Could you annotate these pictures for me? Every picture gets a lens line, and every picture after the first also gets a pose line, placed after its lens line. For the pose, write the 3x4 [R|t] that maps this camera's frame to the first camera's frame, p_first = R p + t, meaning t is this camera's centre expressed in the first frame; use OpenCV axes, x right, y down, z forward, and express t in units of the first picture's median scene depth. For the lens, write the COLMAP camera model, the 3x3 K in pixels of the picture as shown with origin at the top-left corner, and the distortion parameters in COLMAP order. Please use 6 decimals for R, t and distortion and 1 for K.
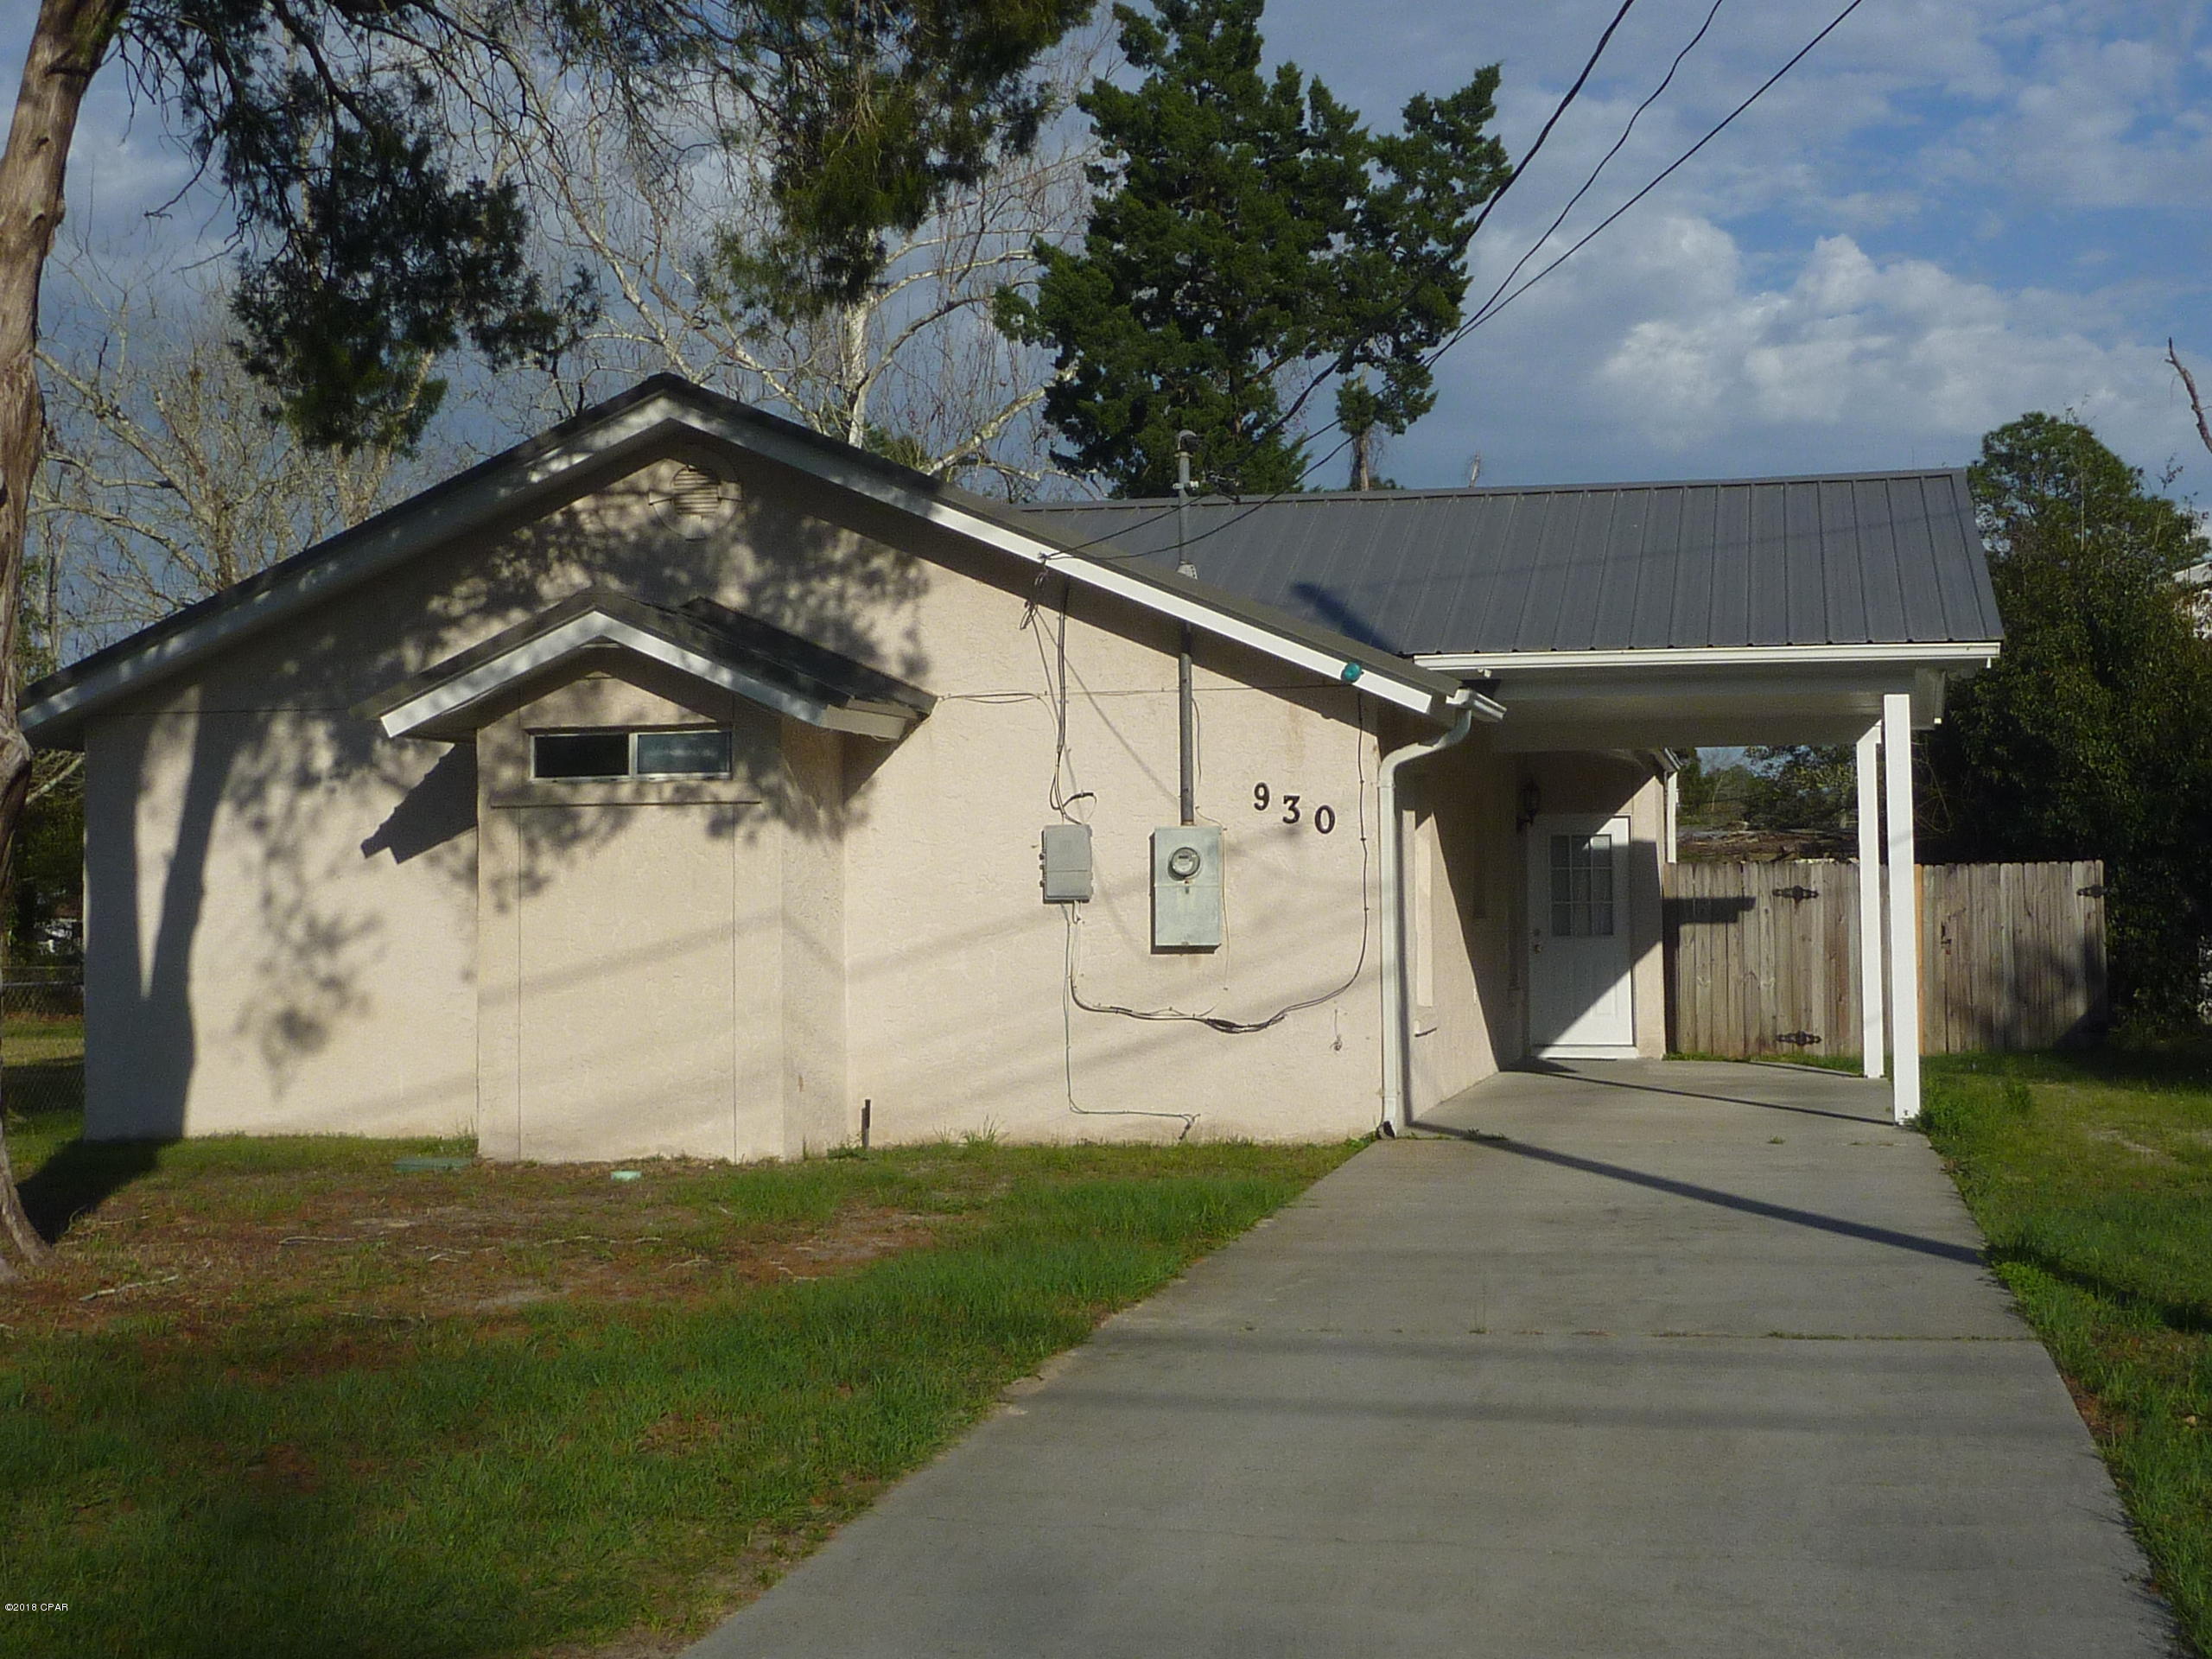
lens RADIAL K [[3228.8, 0, 1105.6], [0, 3228.8, 832.7], [0, 0, 1]] dist [-0.098164, 0.000000]
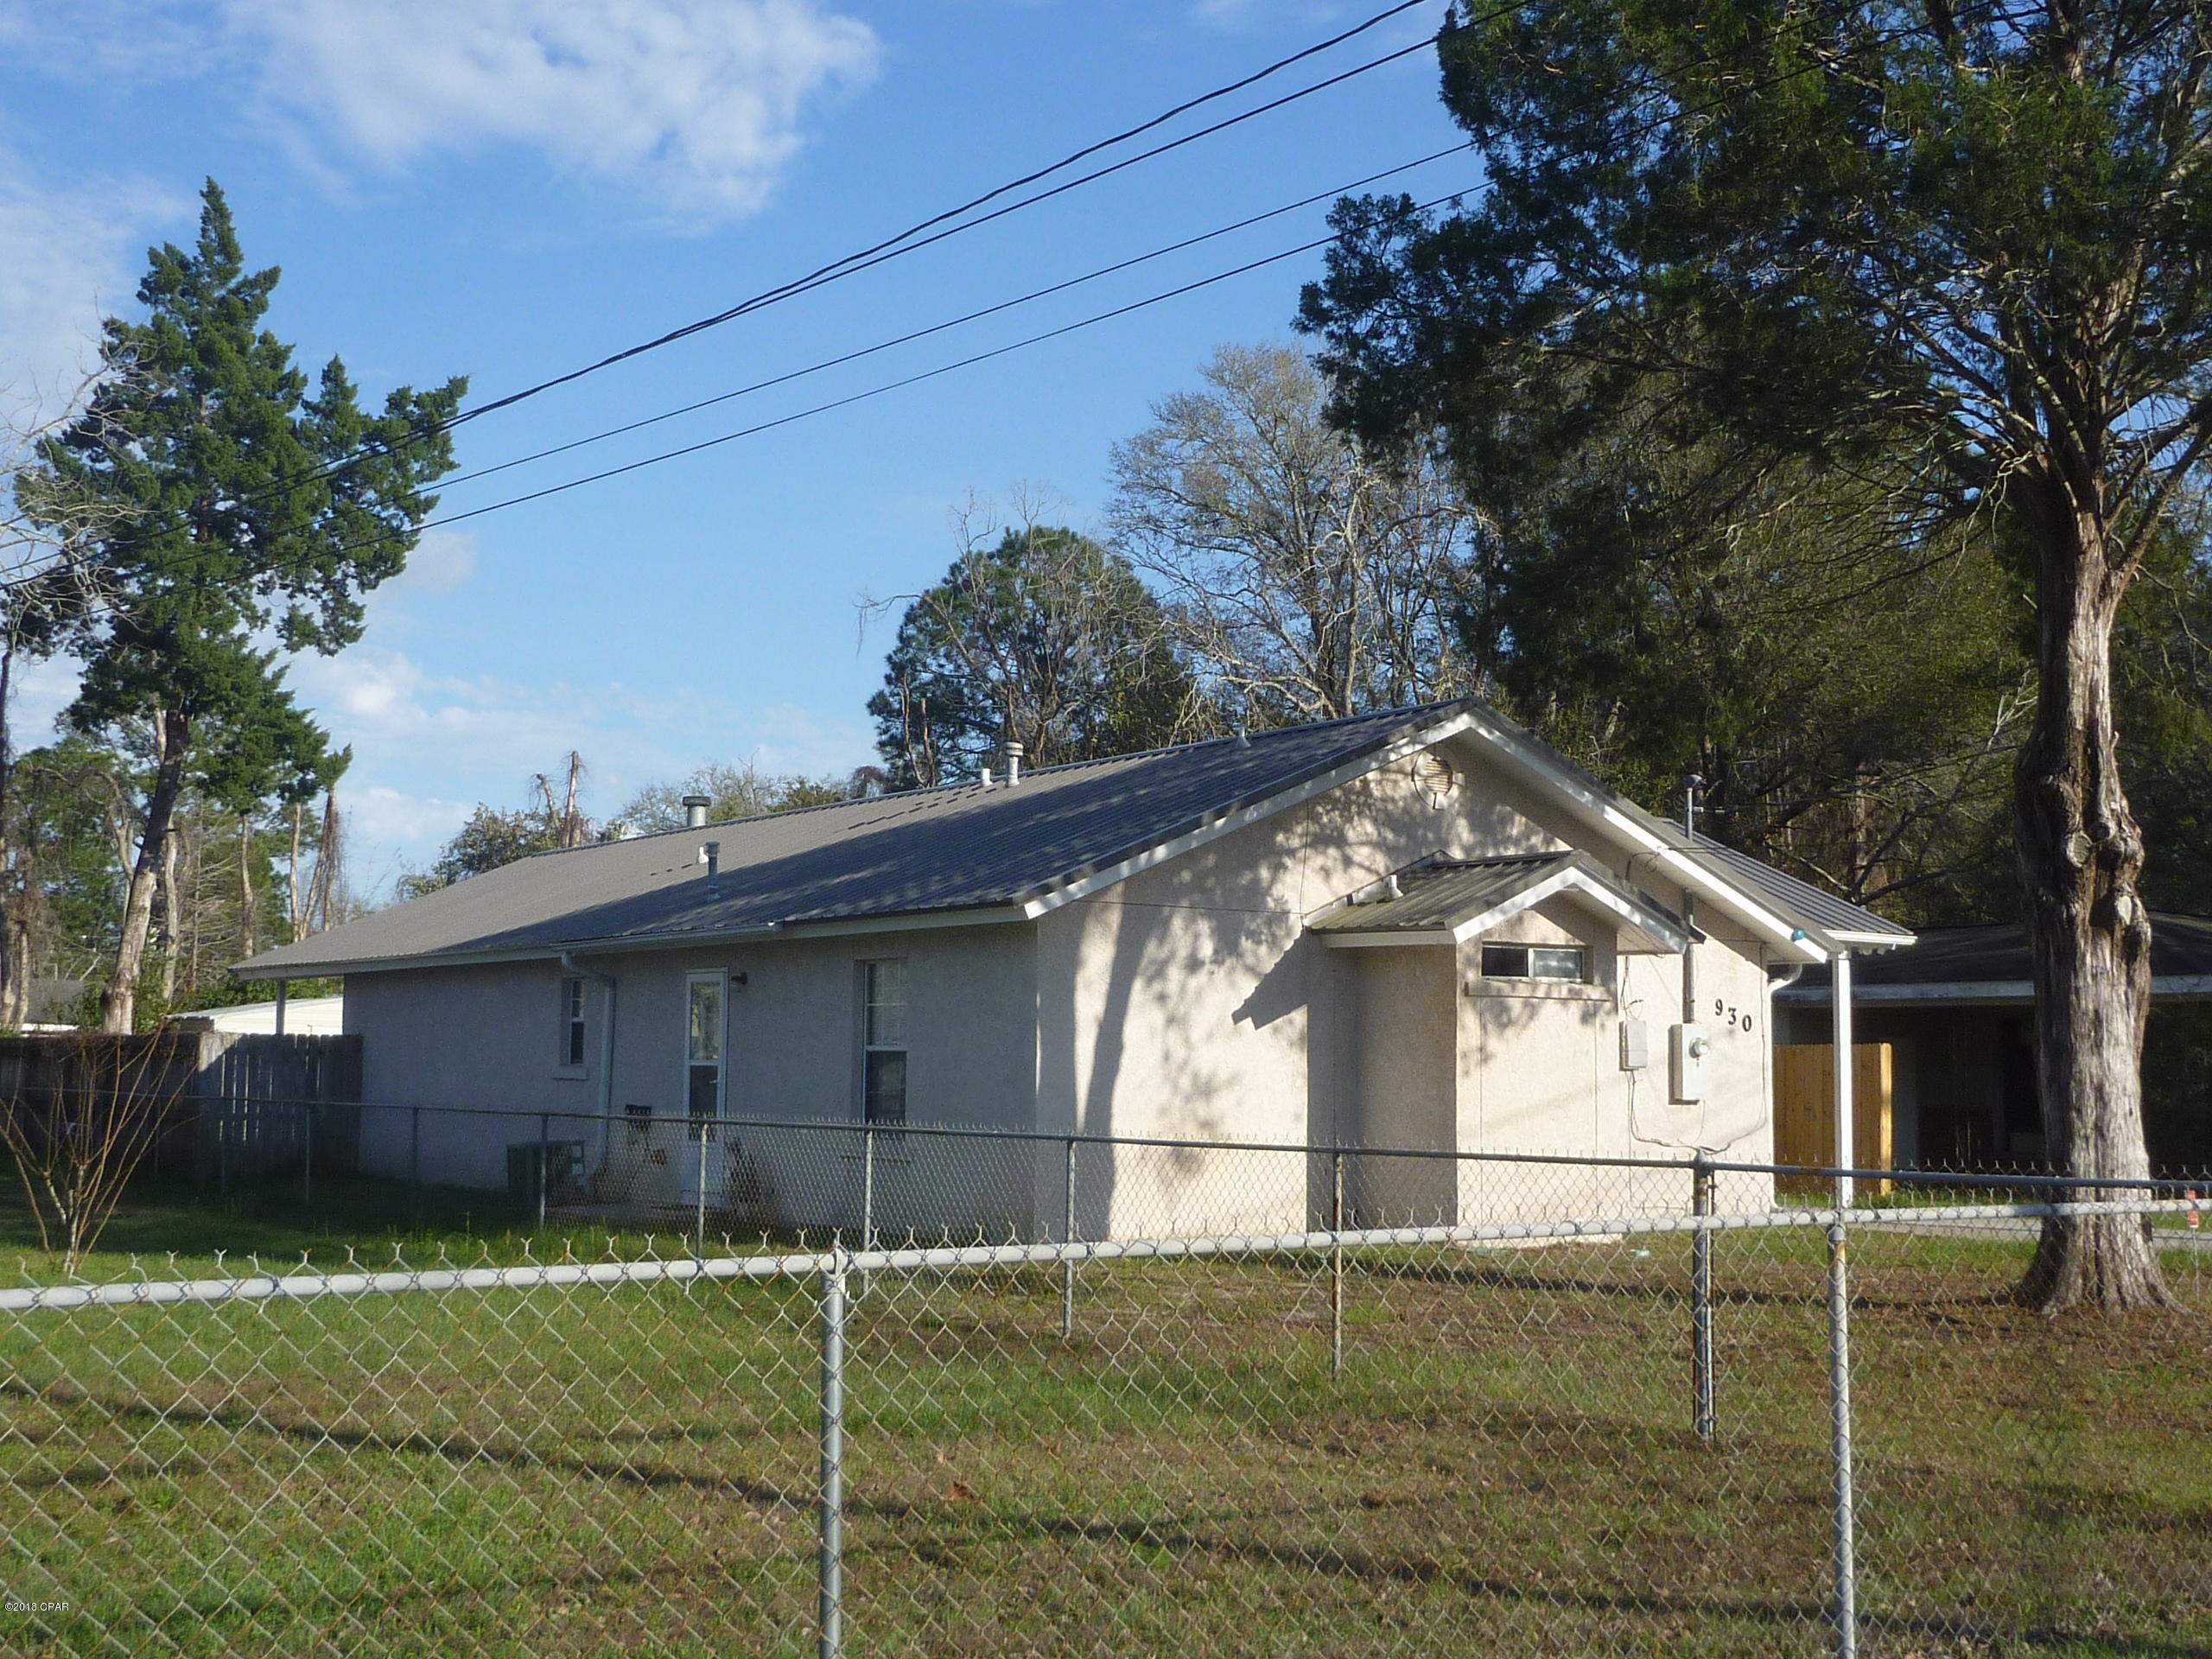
lens RADIAL K [[2605.7, 0, 1105.2], [0, 2605.7, 826.5], [0, 0, 1]] dist [-0.019330, 0.000000]
pose [[0.664059, 0.084090, 0.742936, -1.066921], [-0.038639, 0.996187, -0.078217, 0.011692], [-0.746681, 0.023234, 0.664776, 0.338263]]
